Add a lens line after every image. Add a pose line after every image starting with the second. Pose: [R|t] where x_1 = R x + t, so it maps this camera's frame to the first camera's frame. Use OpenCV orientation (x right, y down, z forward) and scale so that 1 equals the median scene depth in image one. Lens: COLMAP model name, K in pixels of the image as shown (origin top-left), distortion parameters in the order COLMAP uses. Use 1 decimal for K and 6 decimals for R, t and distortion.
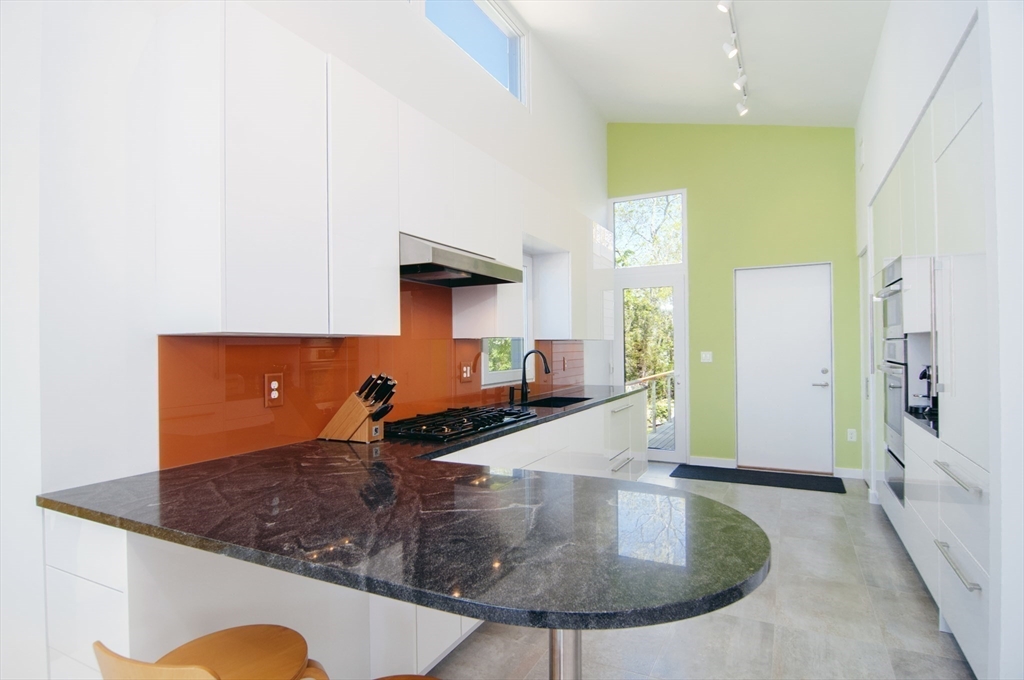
lens RADIAL K [[548.1, 0, 511.3], [0, 548.1, 344.6], [0, 0, 1]] dist [-0.006047, -0.010113]
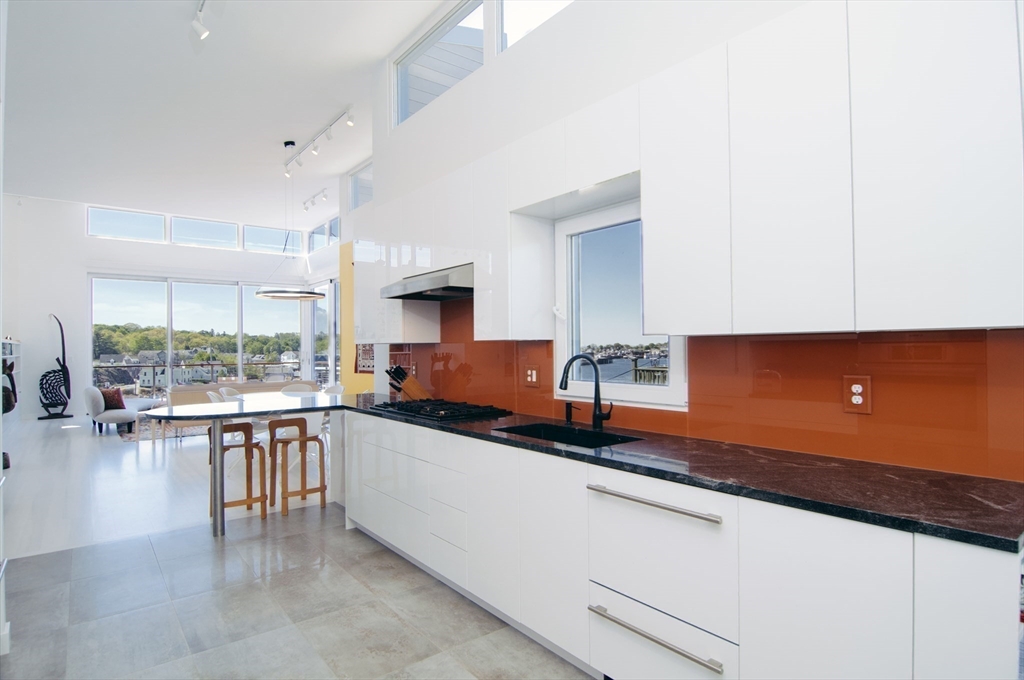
lens RADIAL K [[548.1, 0, 511.3], [0, 548.1, 344.6], [0, 0, 1]] dist [-0.006047, -0.010113]
pose [[-0.414930, 0.010687, -0.909790, 0.609241], [0.023549, 0.999722, 0.001003, -0.004148], [0.909548, -0.021009, -0.415067, 1.051553]]
